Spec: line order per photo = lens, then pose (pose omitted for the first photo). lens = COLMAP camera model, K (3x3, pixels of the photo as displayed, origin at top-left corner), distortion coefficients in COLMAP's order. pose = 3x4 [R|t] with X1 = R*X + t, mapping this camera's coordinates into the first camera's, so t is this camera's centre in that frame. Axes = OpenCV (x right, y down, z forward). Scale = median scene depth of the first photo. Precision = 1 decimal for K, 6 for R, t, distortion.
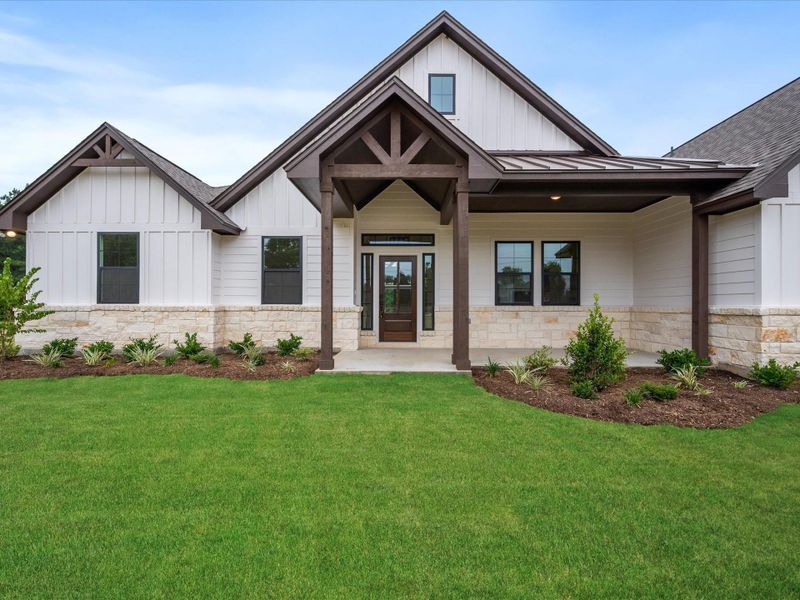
lens RADIAL K [[352.4, 0, 400.0], [0, 352.4, 300.0], [0, 0, 1]] dist [0.002988, 0.000377]
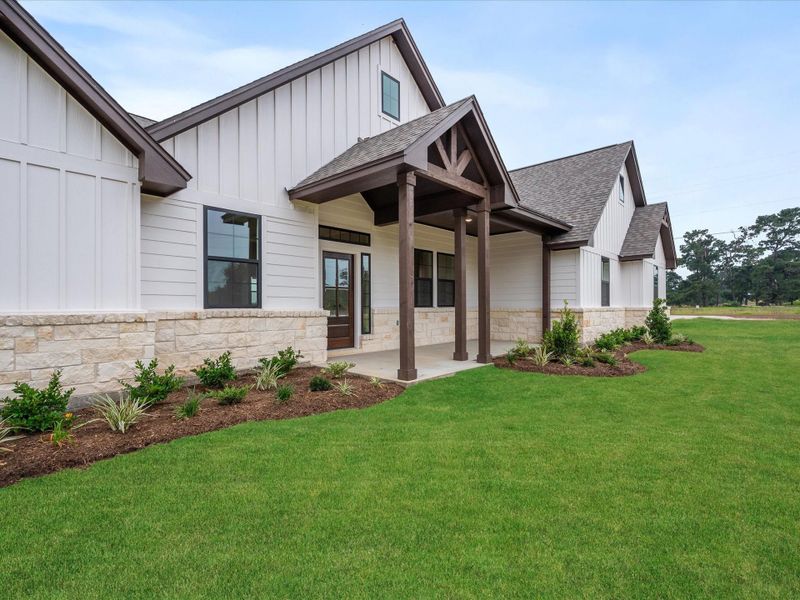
lens RADIAL K [[384.8, 0, 400.0], [0, 384.8, 300.0], [0, 0, 1]] dist [-0.000419, -0.000030]
pose [[0.681174, 0.005602, 0.732100, -0.668969], [-0.005887, 0.999980, -0.002174, -0.004879], [-0.732098, -0.002829, 0.681194, 0.240150]]
